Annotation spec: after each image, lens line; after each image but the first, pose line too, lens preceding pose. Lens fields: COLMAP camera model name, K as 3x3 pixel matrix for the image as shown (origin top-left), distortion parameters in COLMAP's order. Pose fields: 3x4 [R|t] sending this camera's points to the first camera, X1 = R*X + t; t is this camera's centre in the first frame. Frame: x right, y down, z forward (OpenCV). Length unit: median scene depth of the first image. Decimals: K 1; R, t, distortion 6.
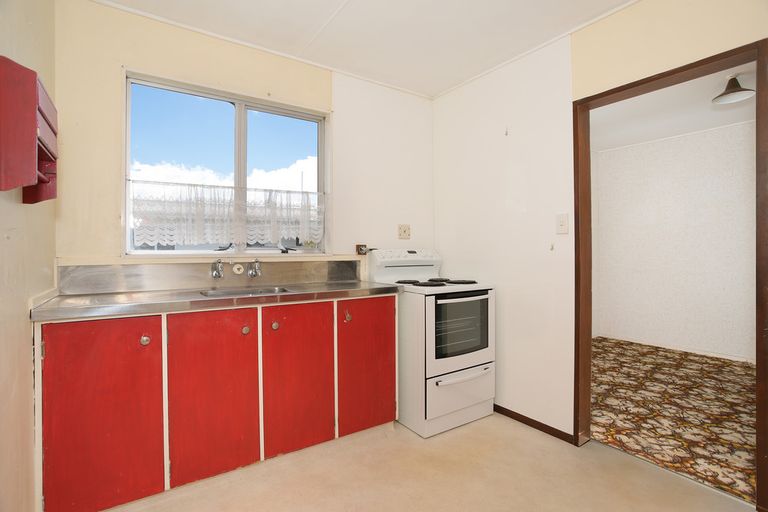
lens RADIAL K [[384.6, 0, 384.0], [0, 384.6, 256.0], [0, 0, 1]] dist [-0.002388, -0.000350]
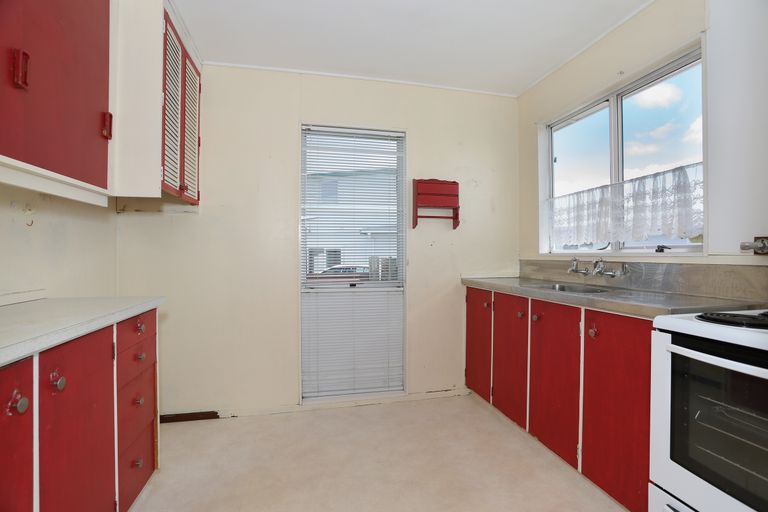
lens RADIAL K [[384.6, 0, 384.0], [0, 384.6, 256.0], [0, 0, 1]] dist [-0.002388, -0.000350]
pose [[-0.350865, 0.008941, -0.936383, 0.807721], [-0.009260, 0.999872, 0.013017, -0.006379], [0.936380, 0.013238, -0.350737, 0.880301]]
